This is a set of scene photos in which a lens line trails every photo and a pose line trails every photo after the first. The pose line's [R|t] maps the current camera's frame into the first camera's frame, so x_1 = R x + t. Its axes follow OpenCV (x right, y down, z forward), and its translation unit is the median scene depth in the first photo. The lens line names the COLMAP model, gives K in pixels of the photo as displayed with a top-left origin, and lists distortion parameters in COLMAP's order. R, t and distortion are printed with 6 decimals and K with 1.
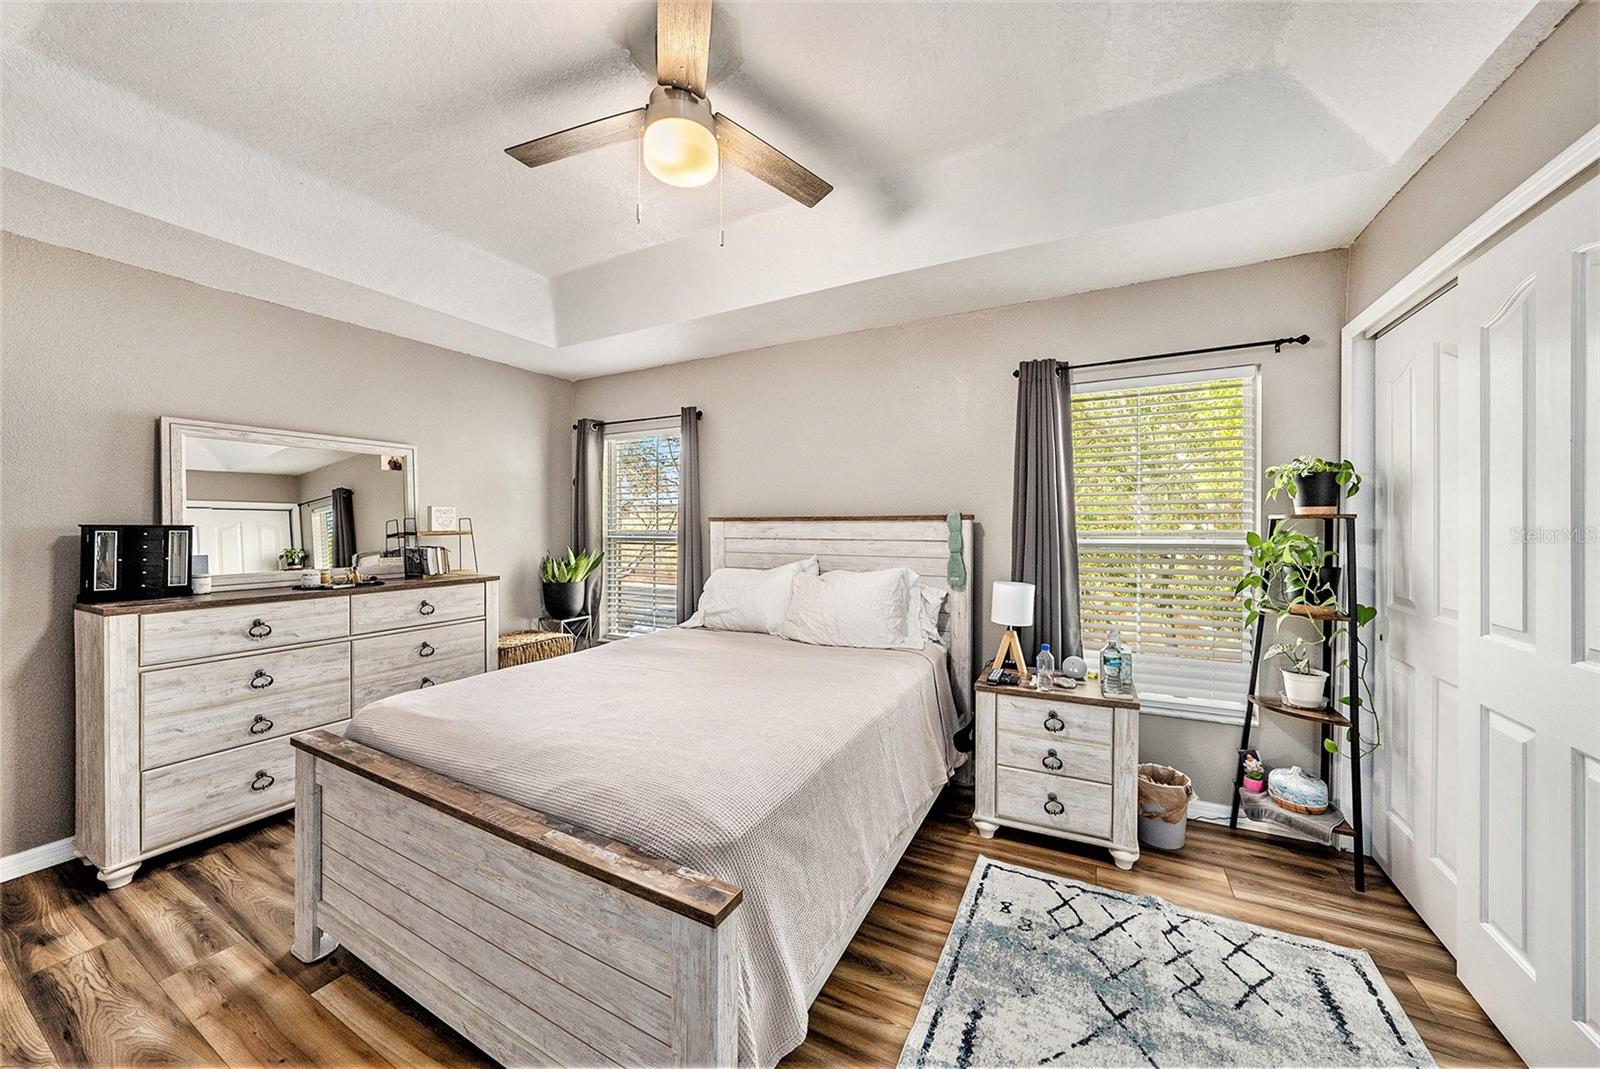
lens RADIAL K [[565.6, 0, 806.9], [0, 565.6, 532.1], [0, 0, 1]] dist [-0.023137, 0.006258]
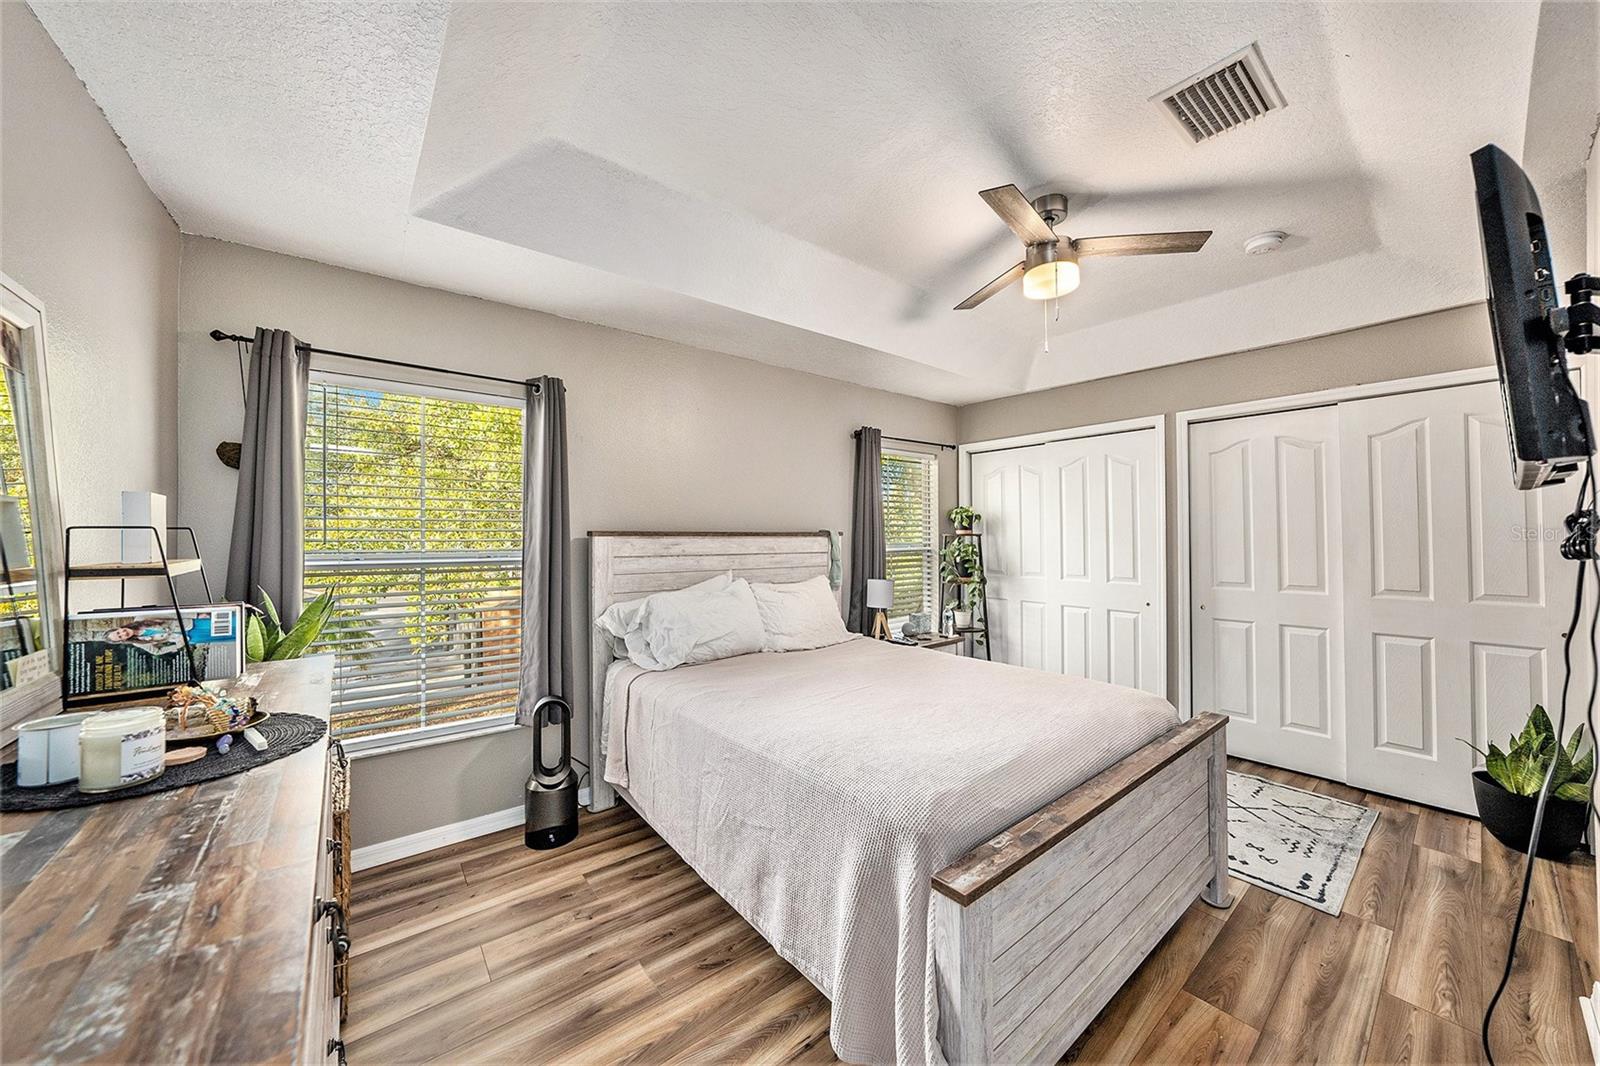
lens RADIAL K [[565.6, 0, 806.9], [0, 565.6, 530.6], [0, 0, 1]] dist [-0.023137, 0.006258]
pose [[0.379296, 0.013152, 0.925182, -0.866297], [0.011148, 0.999761, -0.018783, -0.009478], [-0.925208, 0.017438, 0.379059, 0.511591]]
